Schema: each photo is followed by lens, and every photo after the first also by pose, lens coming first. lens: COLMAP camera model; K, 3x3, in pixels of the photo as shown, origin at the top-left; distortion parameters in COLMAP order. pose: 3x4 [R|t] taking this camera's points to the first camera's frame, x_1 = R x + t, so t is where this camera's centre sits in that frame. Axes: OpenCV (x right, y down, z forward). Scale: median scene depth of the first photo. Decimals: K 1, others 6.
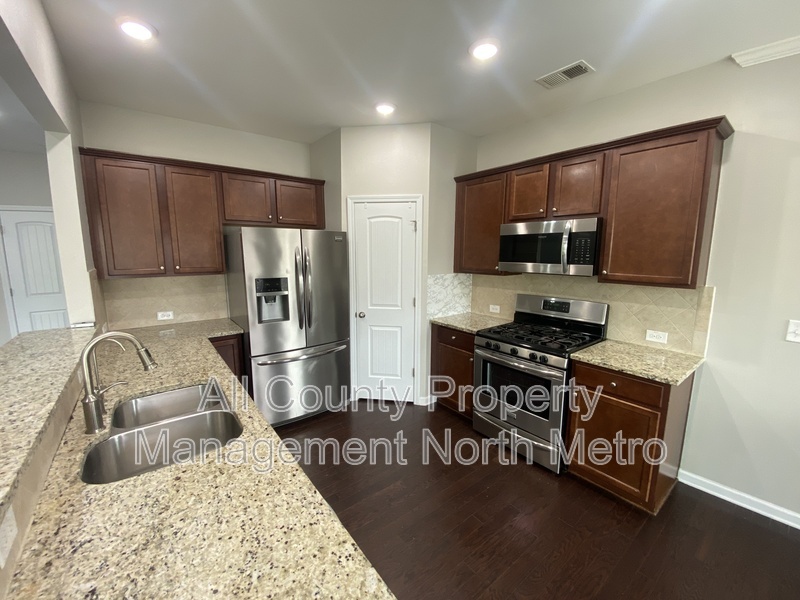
lens RADIAL K [[324.6, 0, 406.4], [0, 324.6, 299.2], [0, 0, 1]] dist [-0.021140, -0.002899]
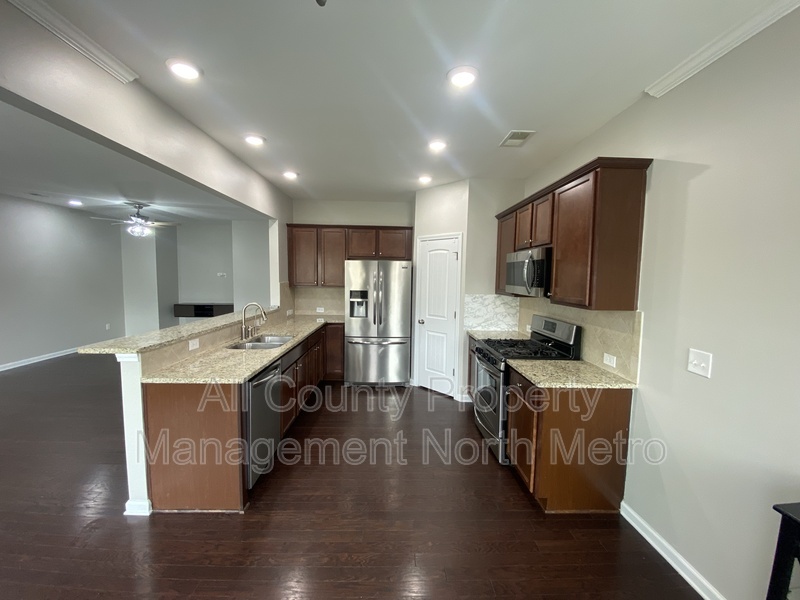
lens RADIAL K [[324.6, 0, 405.0], [0, 324.6, 292.4], [0, 0, 1]] dist [-0.021140, -0.002899]
pose [[0.814785, 0.042918, -0.578173, 0.608613], [-0.101436, 0.992427, -0.069279, 0.029886], [0.570821, 0.115095, 0.812968, -0.159950]]
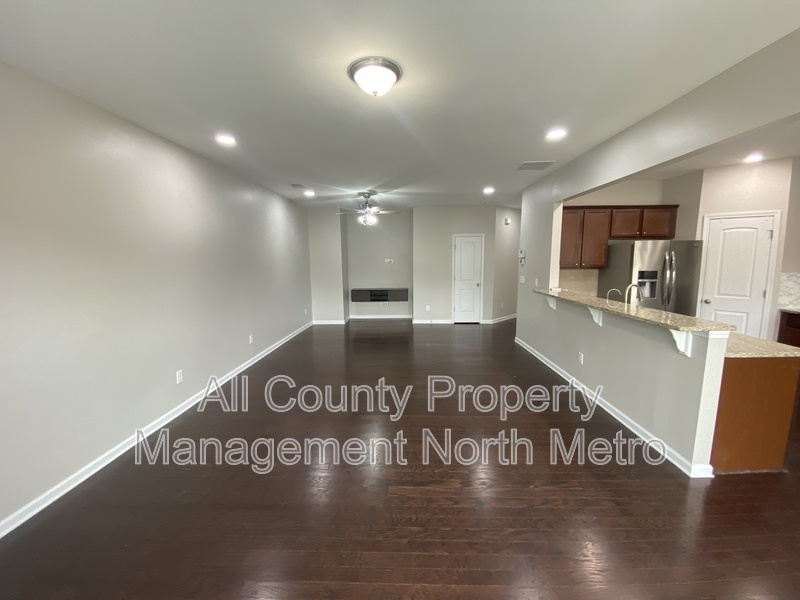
lens RADIAL K [[324.6, 0, 400.7], [0, 324.6, 297.5], [0, 0, 1]] dist [-0.021140, -0.002899]
pose [[0.751607, 0.067548, -0.656143, -0.244125], [-0.085908, 0.996294, 0.004159, 0.144375], [0.653992, 0.053242, 0.754625, -0.876116]]
